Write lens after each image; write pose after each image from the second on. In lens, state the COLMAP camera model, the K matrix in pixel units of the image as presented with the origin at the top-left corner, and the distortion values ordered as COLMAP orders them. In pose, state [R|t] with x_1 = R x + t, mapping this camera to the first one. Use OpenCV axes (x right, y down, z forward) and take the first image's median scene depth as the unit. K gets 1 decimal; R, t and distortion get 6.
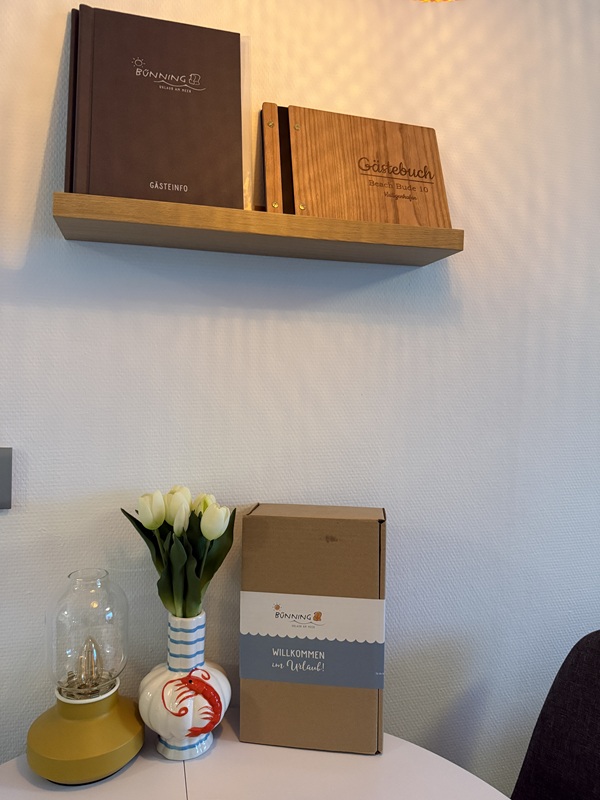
lens RADIAL K [[553.1, 0, 300.0], [0, 553.1, 400.0], [0, 0, 1]] dist [0.131883, -0.209832]
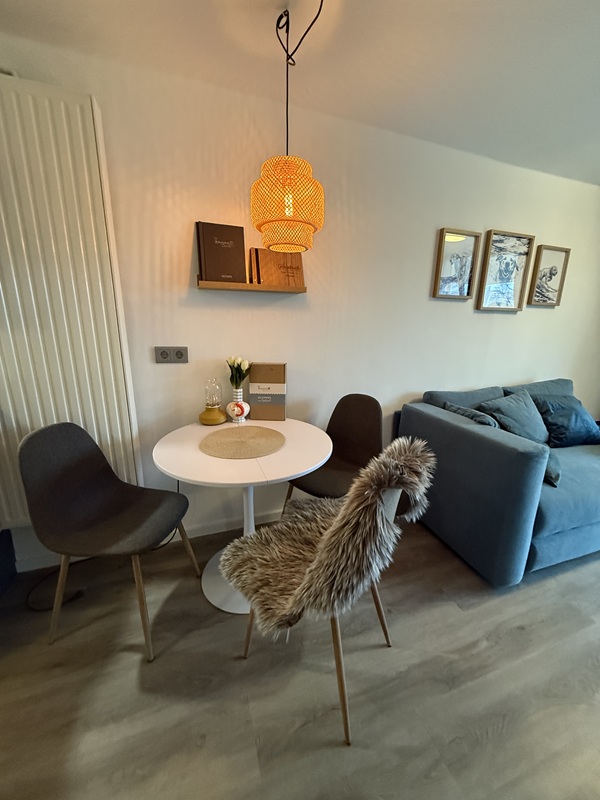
lens RADIAL K [[320.5, 0, 302.1], [0, 320.5, 398.9], [0, 0, 1]] dist [-0.001881, -0.000171]
pose [[0.994361, -0.022252, 0.103685, 0.027352], [-0.000617, 0.976507, 0.215484, -0.038003], [-0.106044, -0.214333, 0.970987, -1.252955]]
